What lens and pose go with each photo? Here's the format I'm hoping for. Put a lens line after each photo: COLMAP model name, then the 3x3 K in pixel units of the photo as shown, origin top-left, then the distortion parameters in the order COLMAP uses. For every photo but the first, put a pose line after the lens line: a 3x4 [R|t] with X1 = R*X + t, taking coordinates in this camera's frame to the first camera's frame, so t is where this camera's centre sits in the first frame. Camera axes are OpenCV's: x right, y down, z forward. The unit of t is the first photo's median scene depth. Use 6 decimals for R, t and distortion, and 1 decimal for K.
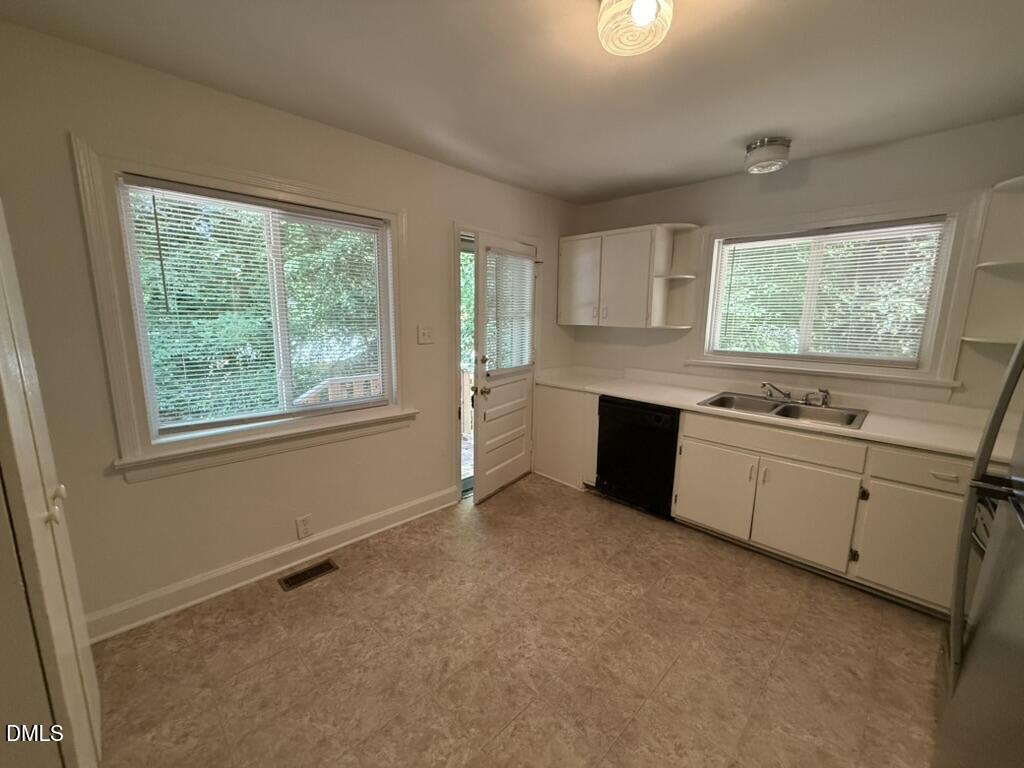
lens RADIAL K [[406.9, 0, 512.2], [0, 406.9, 384.4], [0, 0, 1]] dist [-0.000775, 0.000210]
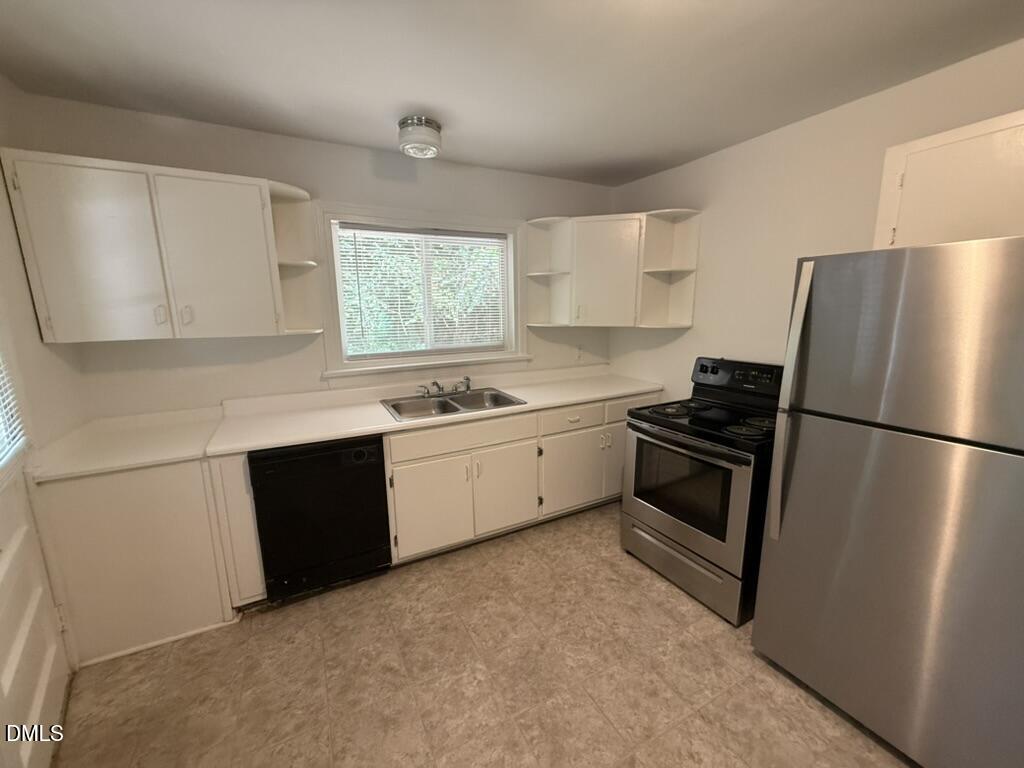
lens RADIAL K [[406.9, 0, 510.5], [0, 406.9, 385.4], [0, 0, 1]] dist [-0.000775, 0.000210]
pose [[0.297144, -0.191282, 0.935477, -0.264522], [0.181841, 0.973134, 0.141222, -0.108069], [-0.937357, 0.128145, 0.323944, 0.560306]]
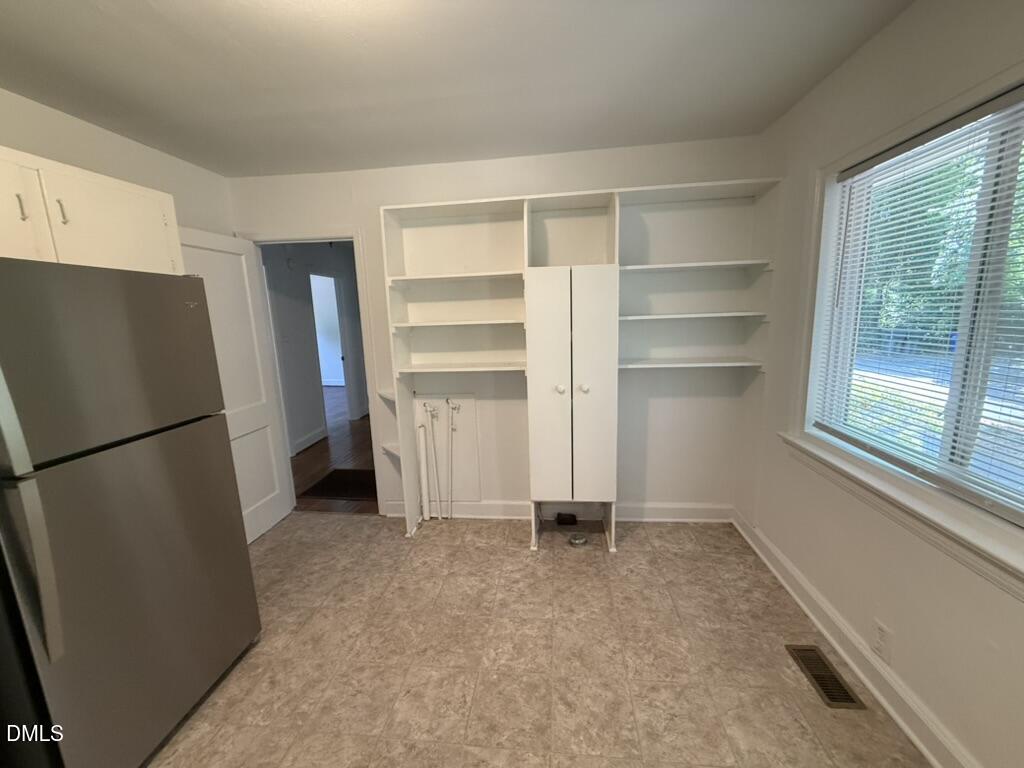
lens RADIAL K [[406.9, 0, 510.7], [0, 406.9, 384.1], [0, 0, 1]] dist [-0.000775, 0.000210]
pose [[-0.778866, 0.119671, -0.615668, 0.303653], [-0.085968, 0.951993, 0.293800, -0.180214], [0.621271, 0.281759, -0.731187, 1.035569]]
